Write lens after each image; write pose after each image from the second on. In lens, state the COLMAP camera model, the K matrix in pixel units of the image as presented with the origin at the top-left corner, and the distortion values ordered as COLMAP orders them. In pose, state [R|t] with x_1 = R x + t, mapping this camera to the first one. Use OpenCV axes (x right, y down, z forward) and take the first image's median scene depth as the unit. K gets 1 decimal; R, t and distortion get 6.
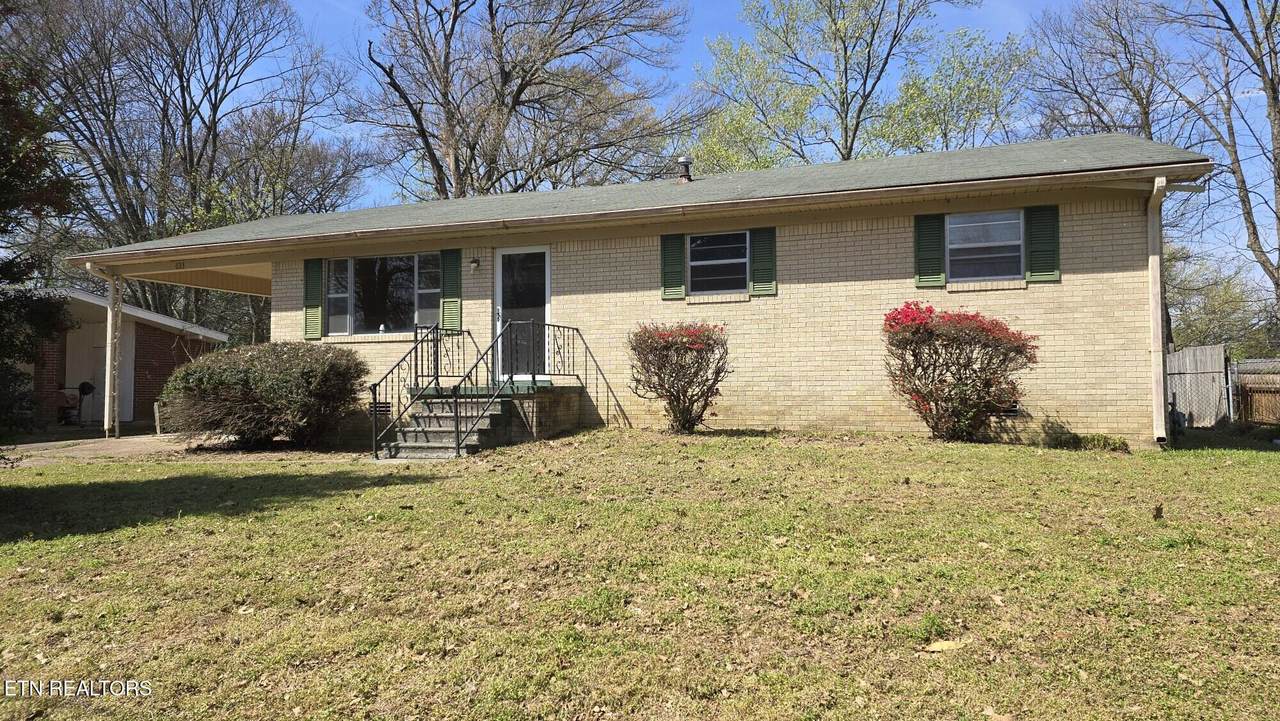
lens RADIAL K [[861.1, 0, 640.0], [0, 861.1, 360.5], [0, 0, 1]] dist [0.106006, -0.124699]
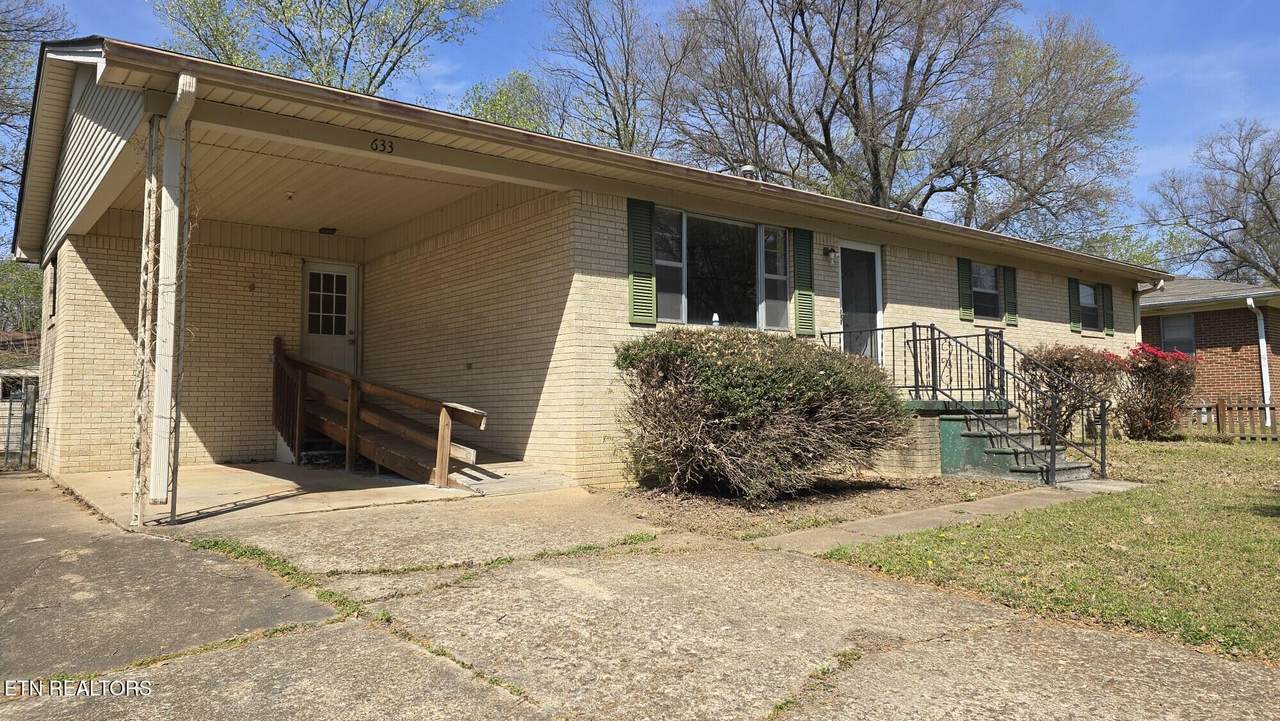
lens RADIAL K [[861.1, 0, 640.0], [0, 861.1, 360.5], [0, 0, 1]] dist [0.106006, -0.124699]
pose [[0.515548, 0.050084, 0.855396, -0.986799], [-0.023334, 0.998741, -0.044413, 0.031807], [-0.856543, 0.002938, 0.516067, 0.728124]]
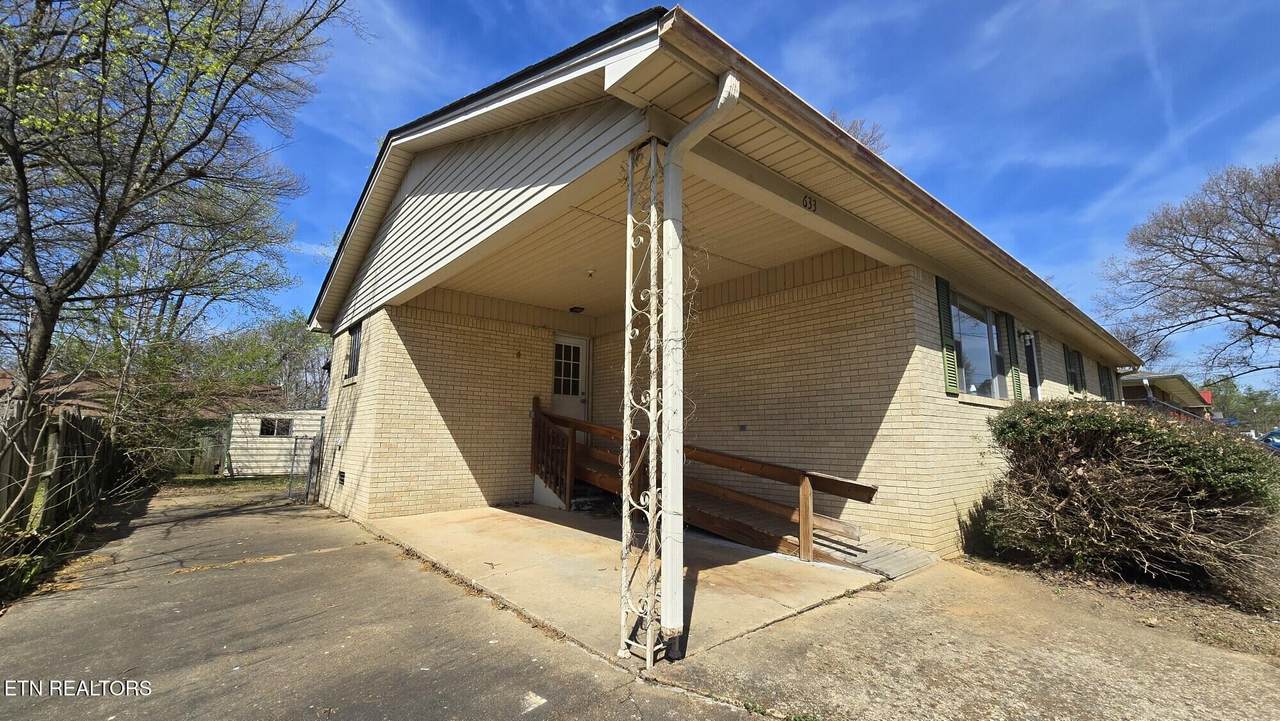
lens RADIAL K [[532.2, 0, 640.0], [0, 532.2, 360.5], [0, 0, 1]] dist [-0.001317, -0.000162]
pose [[0.485387, 0.137946, 0.863348, -0.917312], [-0.039909, 0.989941, -0.135735, 0.015828], [-0.873388, 0.031429, 0.486010, 1.087121]]
